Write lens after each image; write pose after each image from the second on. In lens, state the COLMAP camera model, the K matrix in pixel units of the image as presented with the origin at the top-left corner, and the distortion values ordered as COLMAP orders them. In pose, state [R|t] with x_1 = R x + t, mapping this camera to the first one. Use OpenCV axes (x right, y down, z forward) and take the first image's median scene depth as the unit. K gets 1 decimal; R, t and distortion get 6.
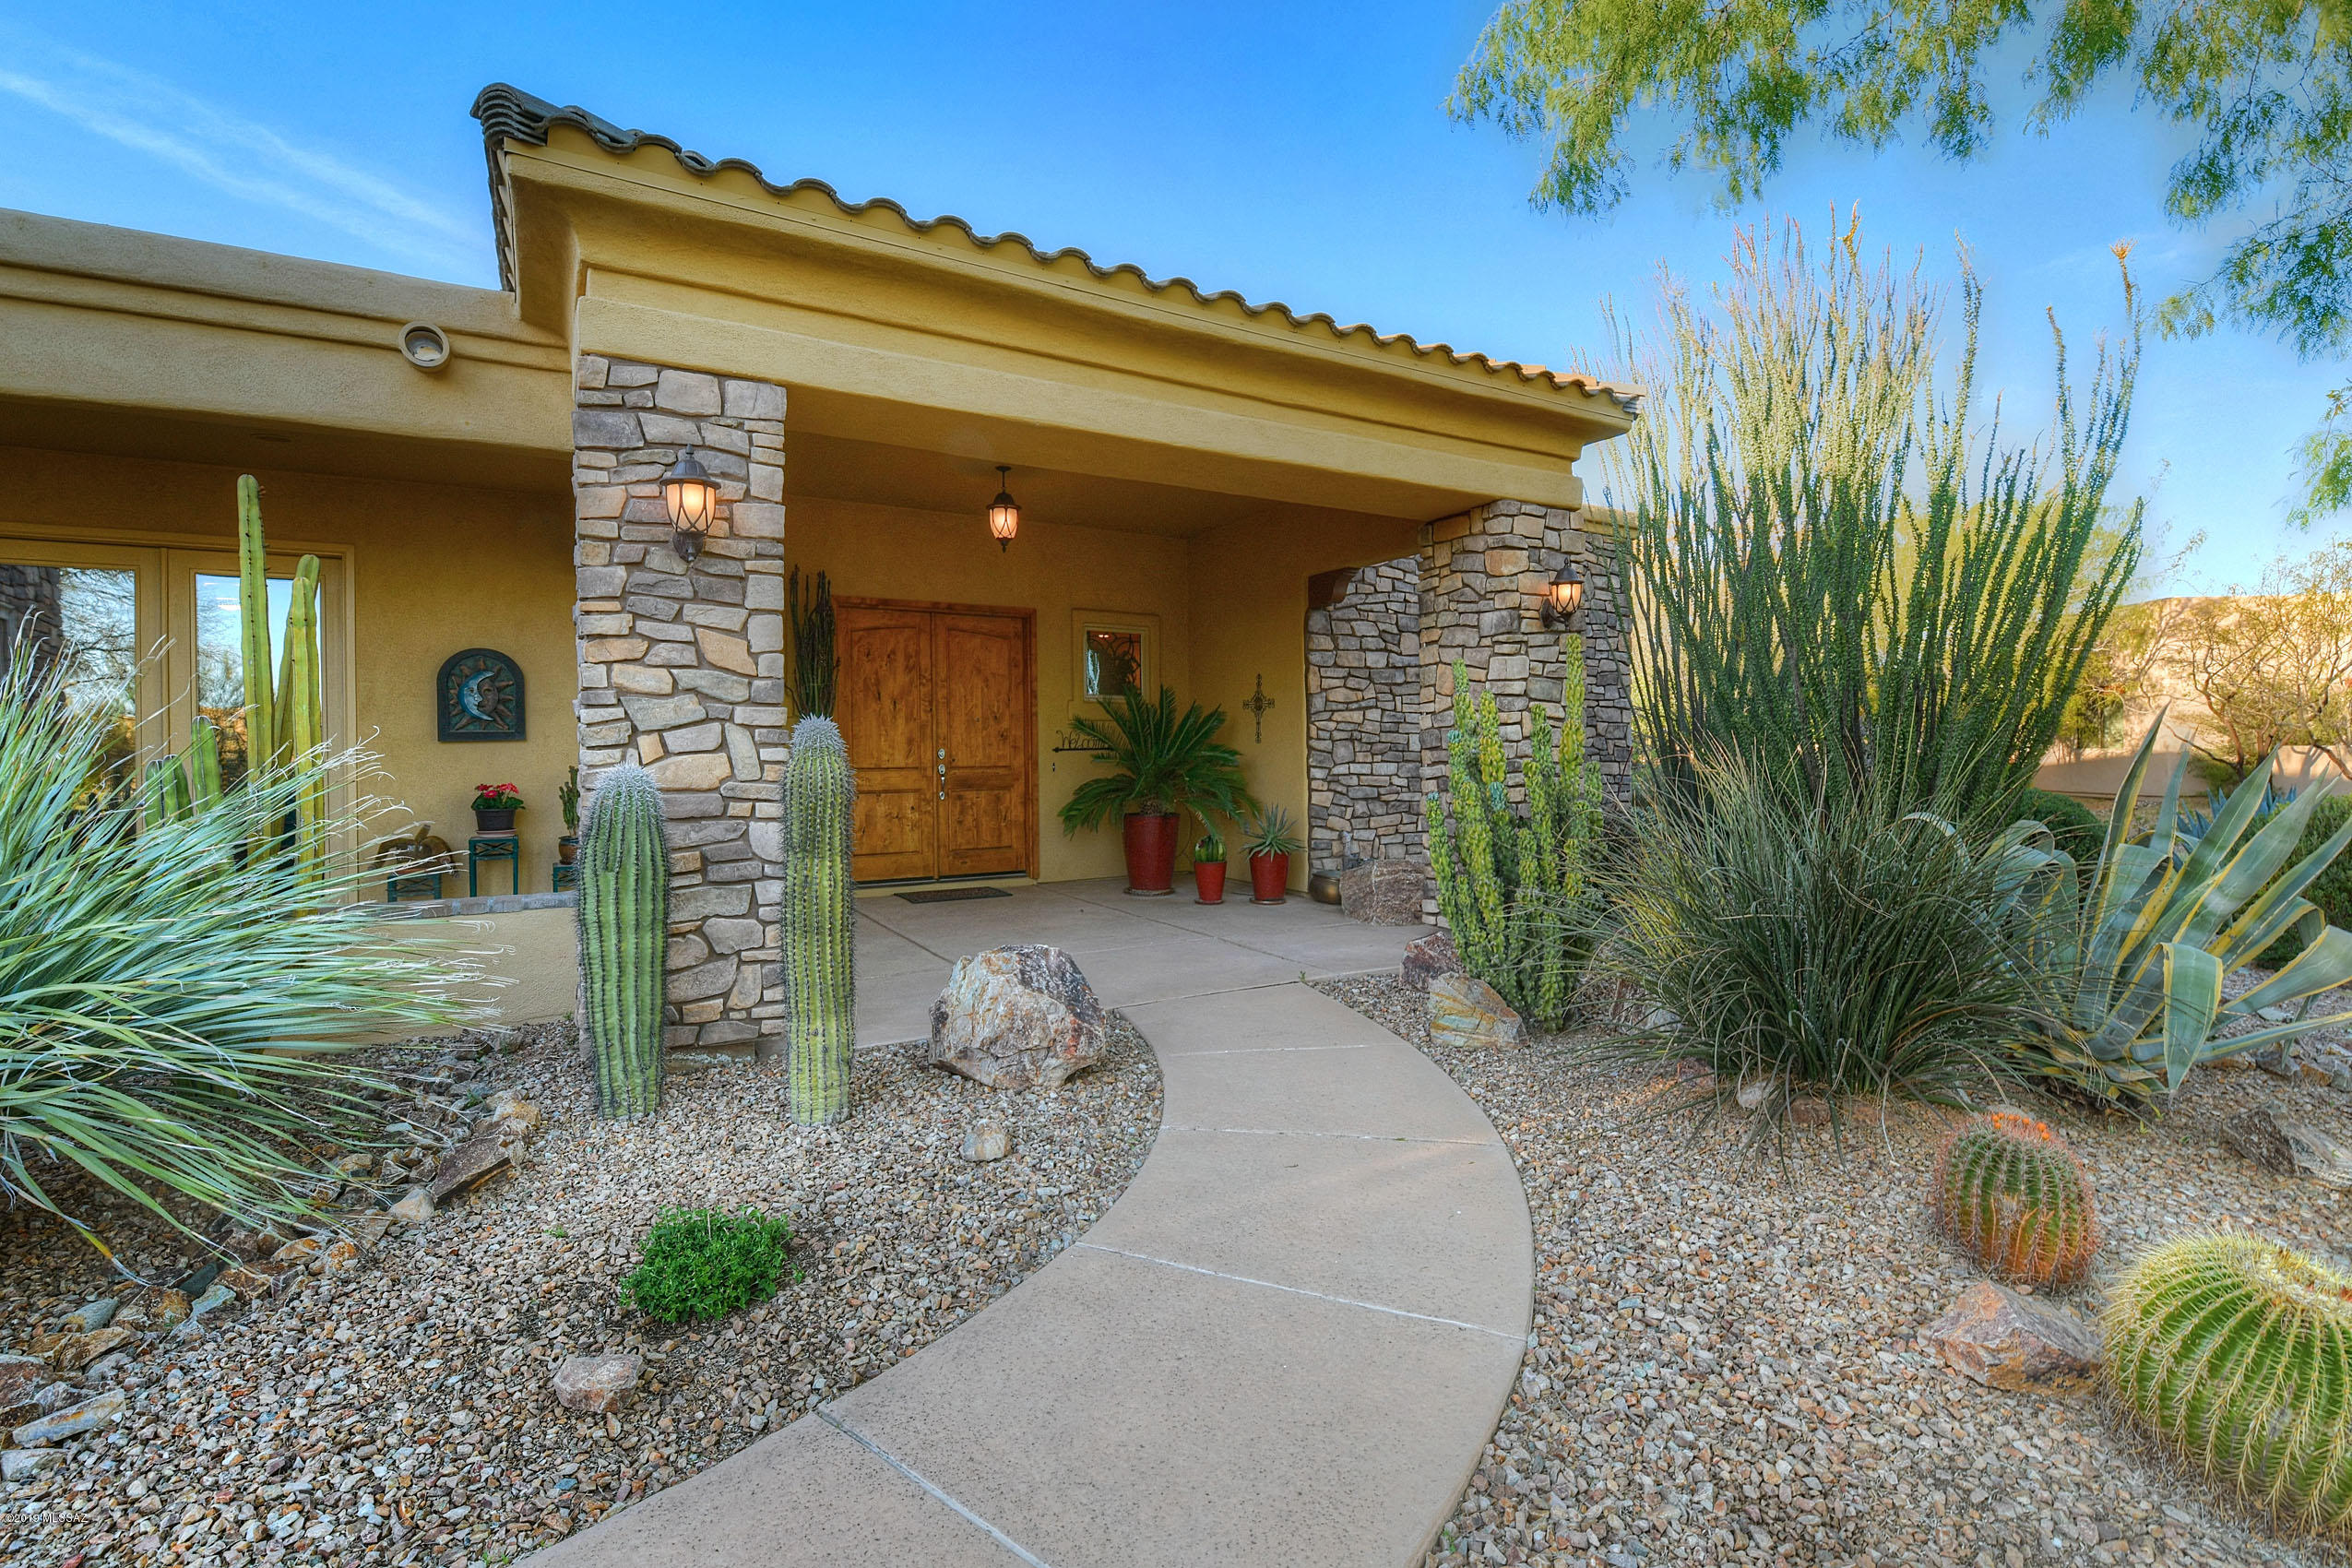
lens RADIAL K [[999.9, 0, 1164.0], [0, 999.9, 763.2], [0, 0, 1]] dist [-0.015009, -0.000788]
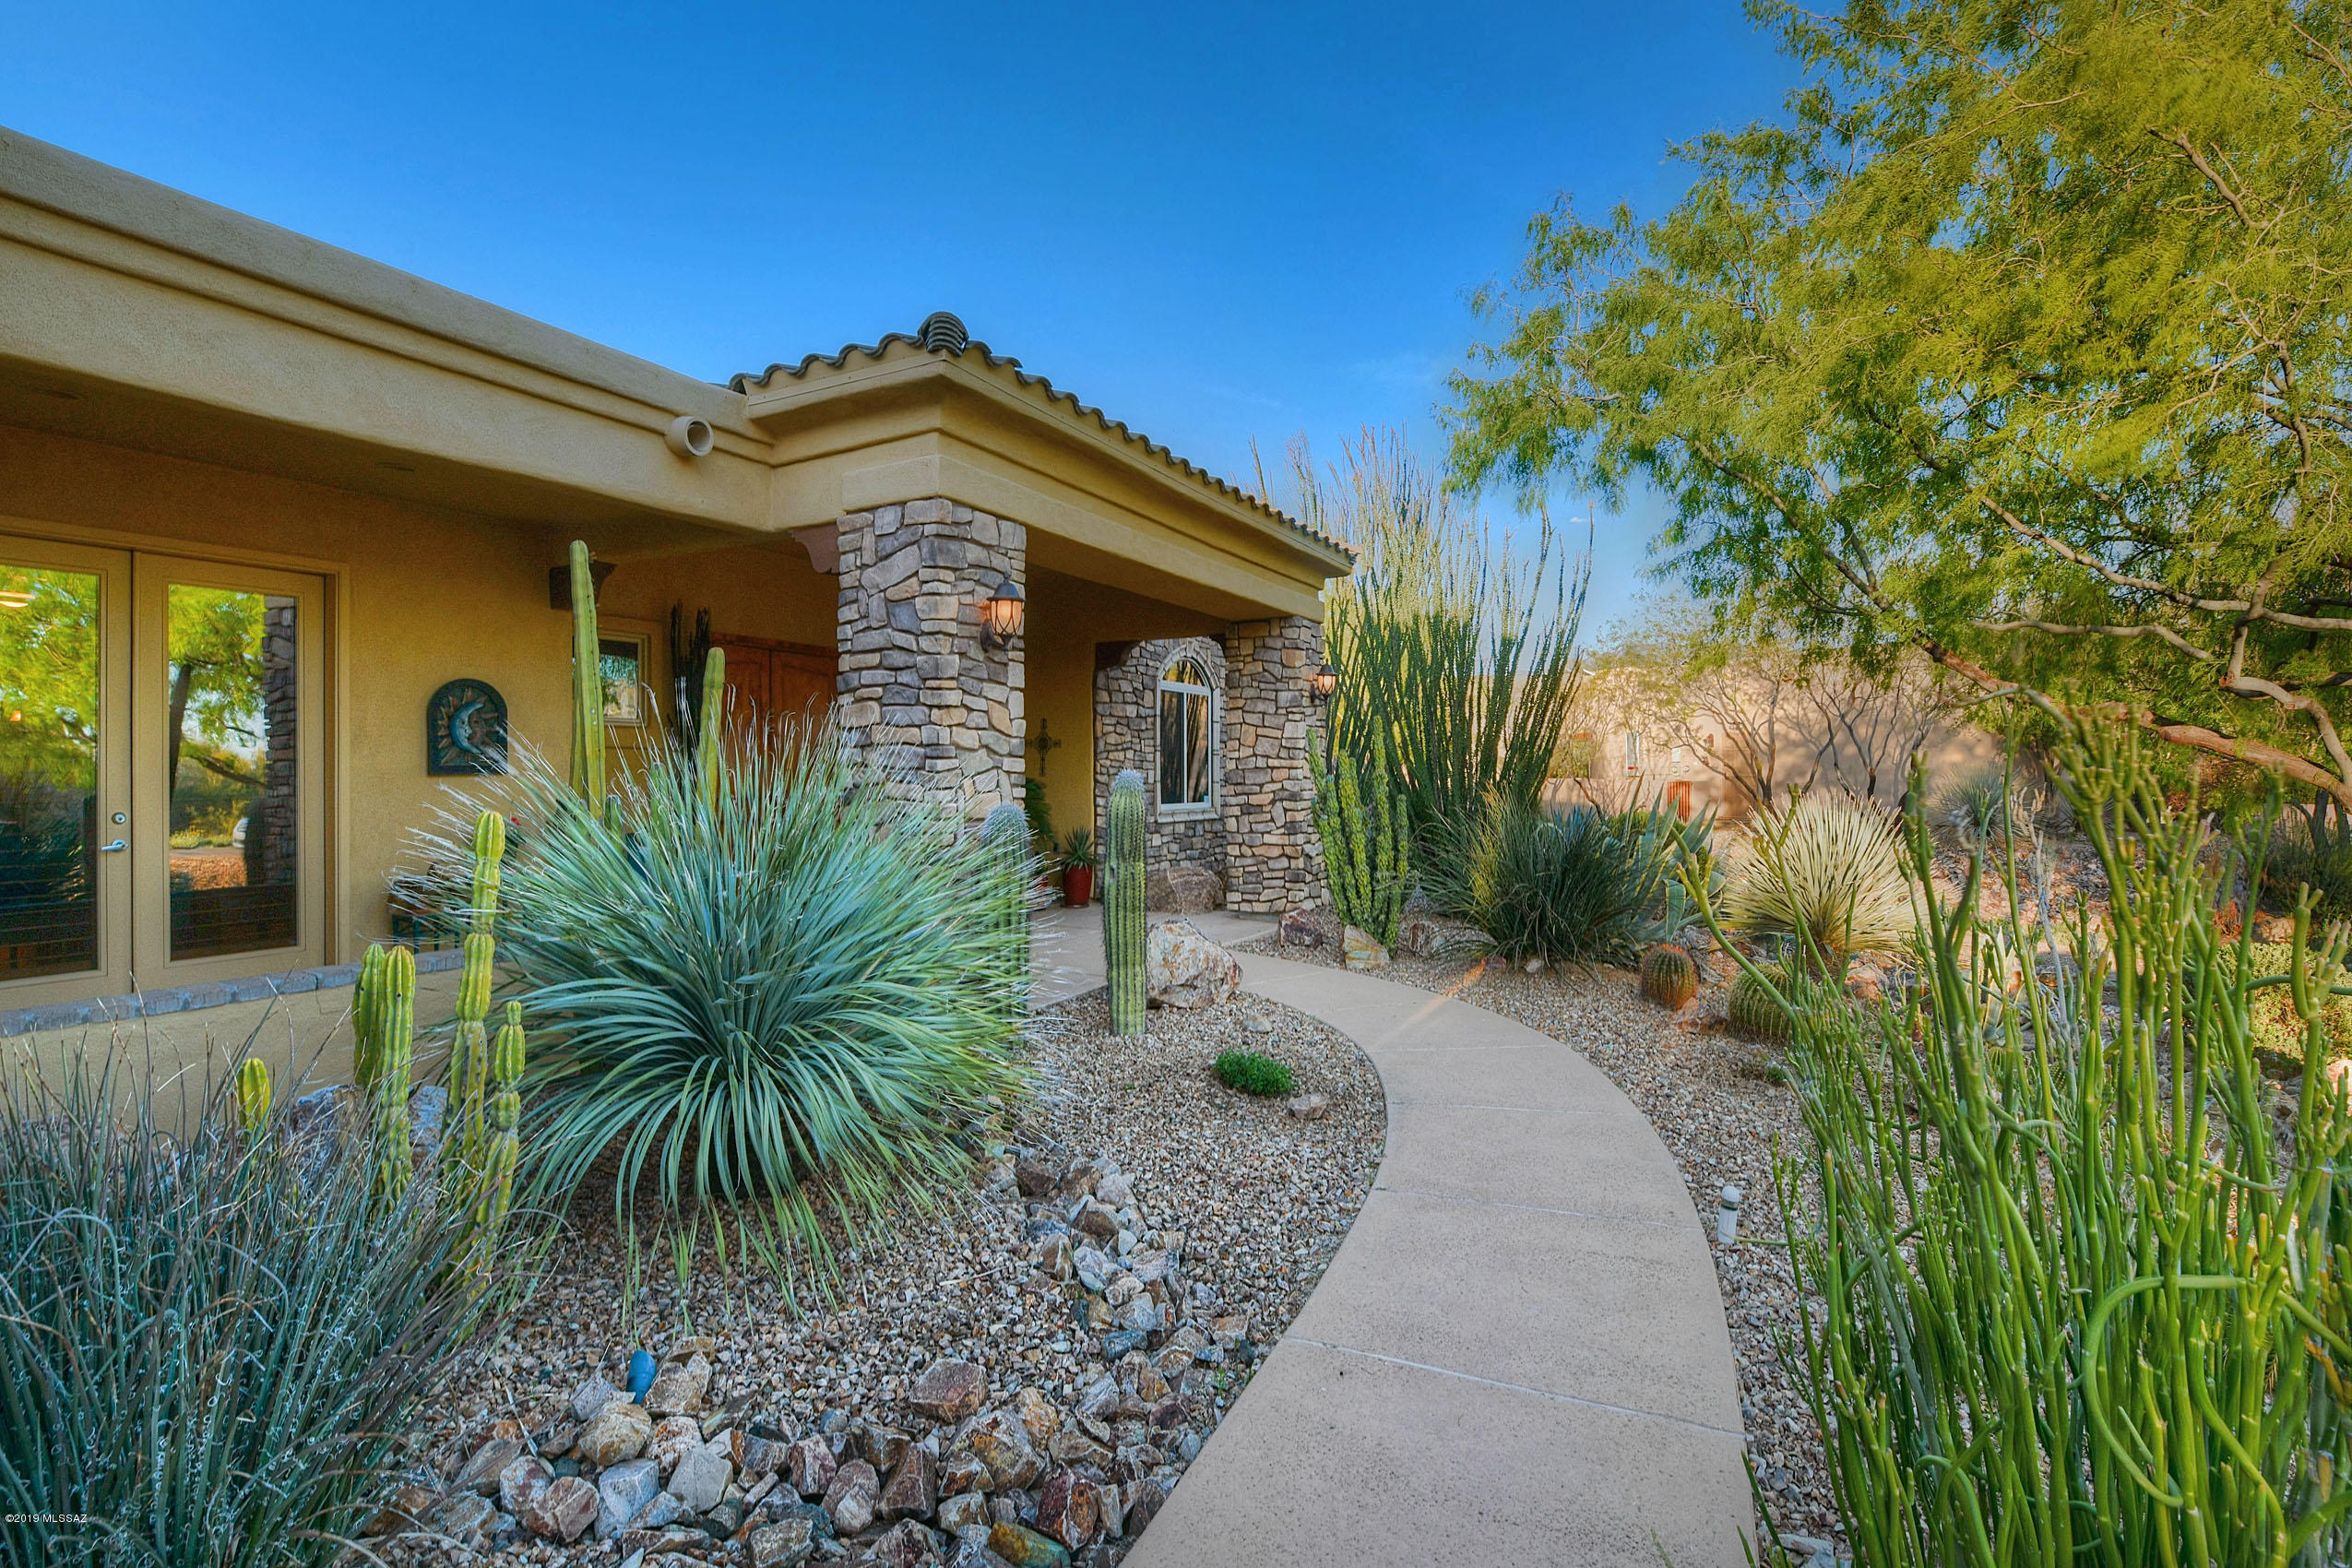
lens RADIAL K [[1064.9, 0, 1179.8], [0, 1064.9, 775.4], [0, 0, 1]] dist [-0.006568, -0.007171]
pose [[0.845031, 0.007318, 0.534667, -0.910079], [-0.001756, 0.999939, -0.010911, -0.015787], [-0.534714, 0.008281, 0.844992, -0.332776]]
